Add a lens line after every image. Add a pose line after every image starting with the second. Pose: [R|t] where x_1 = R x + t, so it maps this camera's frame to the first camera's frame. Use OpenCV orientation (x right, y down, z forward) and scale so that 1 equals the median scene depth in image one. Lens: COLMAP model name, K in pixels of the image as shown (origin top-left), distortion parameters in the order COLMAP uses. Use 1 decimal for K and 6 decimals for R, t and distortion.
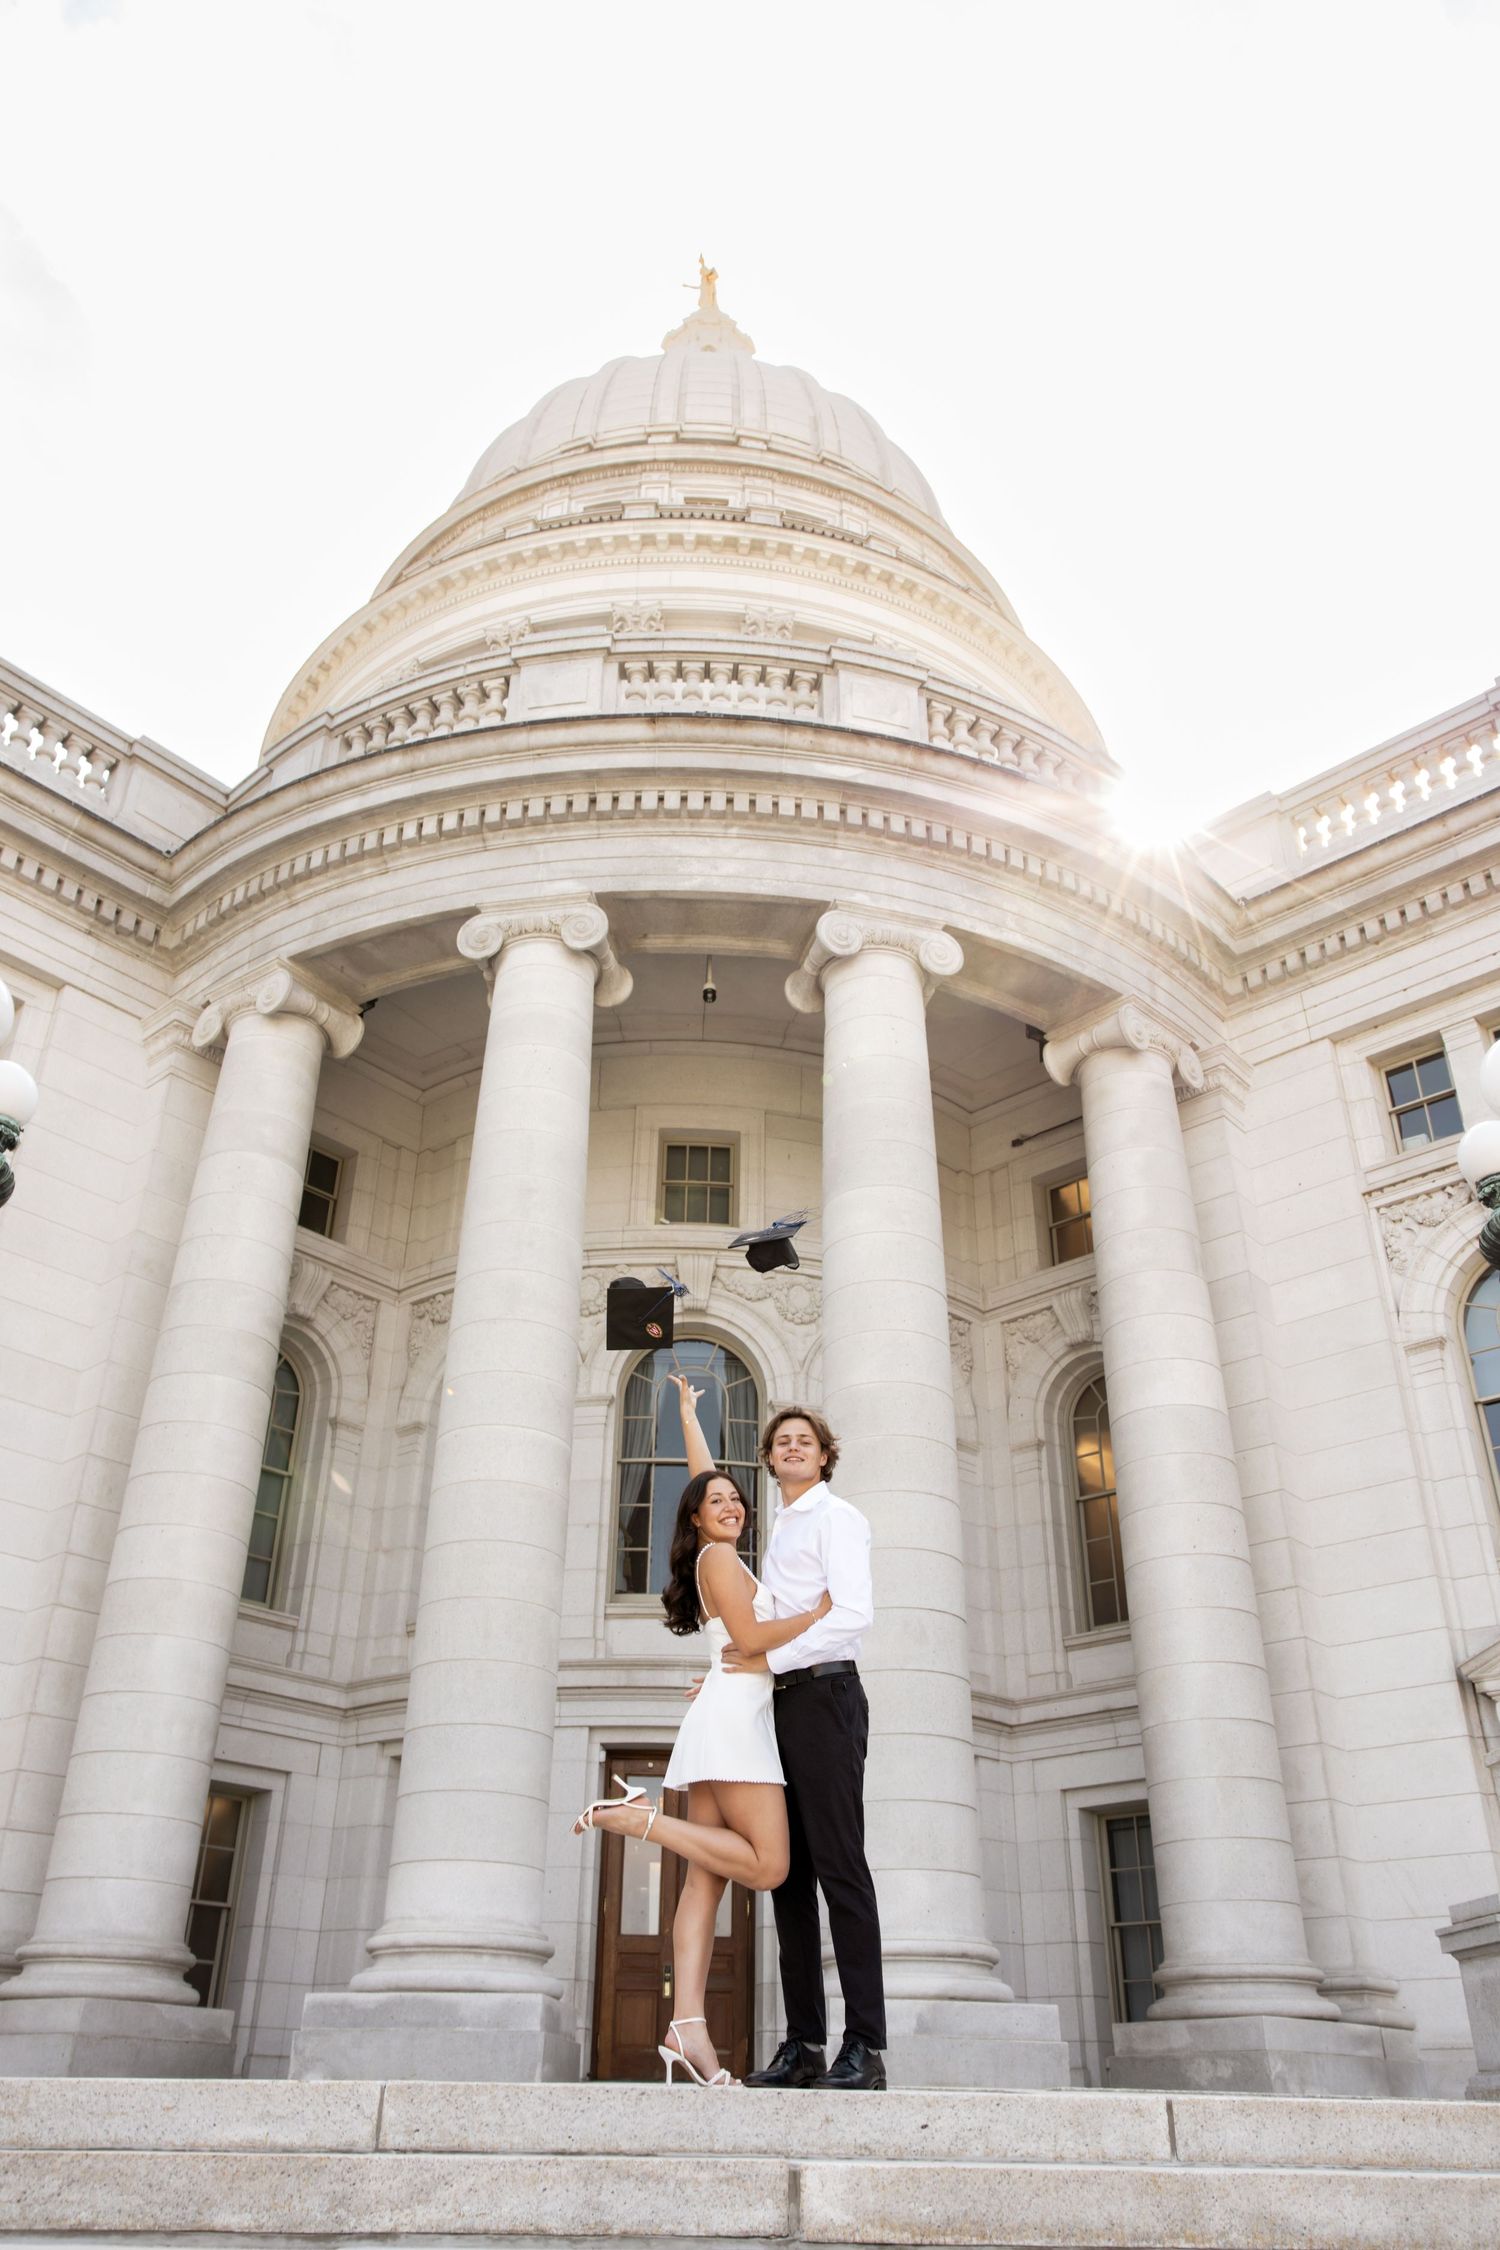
lens RADIAL K [[1711.6, 0, 705.7], [0, 1711.6, 1054.1], [0, 0, 1]] dist [-0.012537, -0.009784]
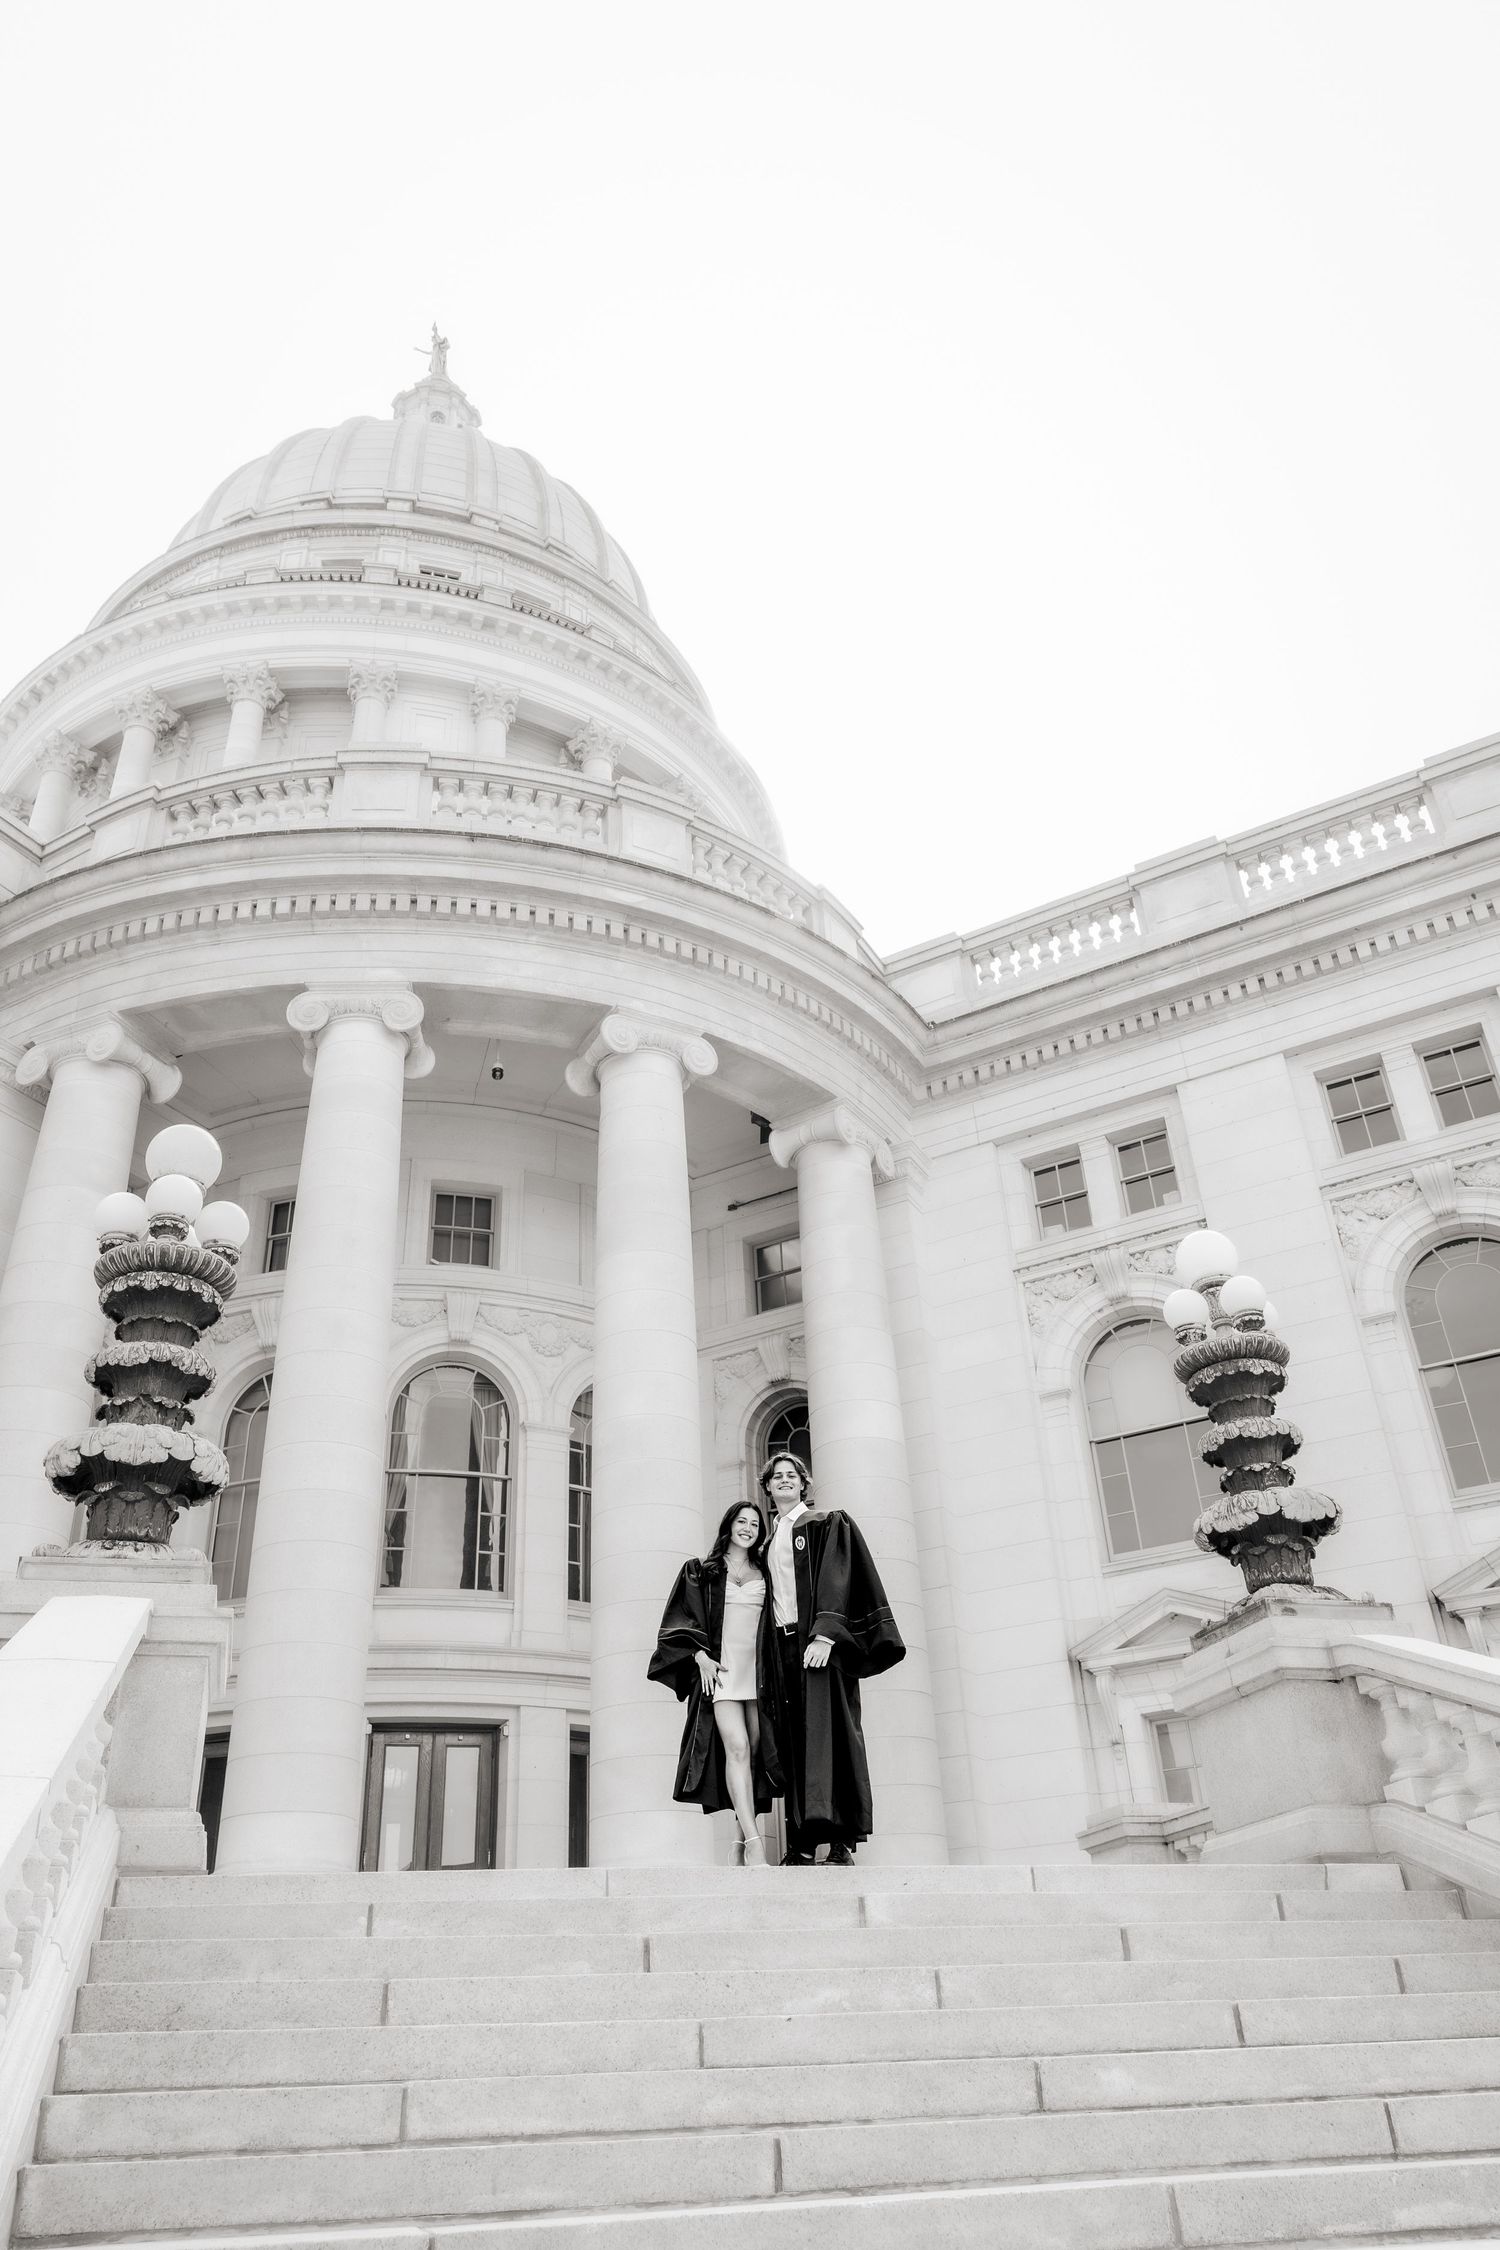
lens RADIAL K [[1593.5, 0, 721.9], [0, 1593.5, 1077.0], [0, 0, 1]] dist [0.013453, -0.007988]
pose [[0.975312, 0.070965, 0.209120, -0.077312], [-0.069537, 0.997479, -0.014182, -0.027769], [-0.209599, -0.000710, 0.977787, -0.097312]]
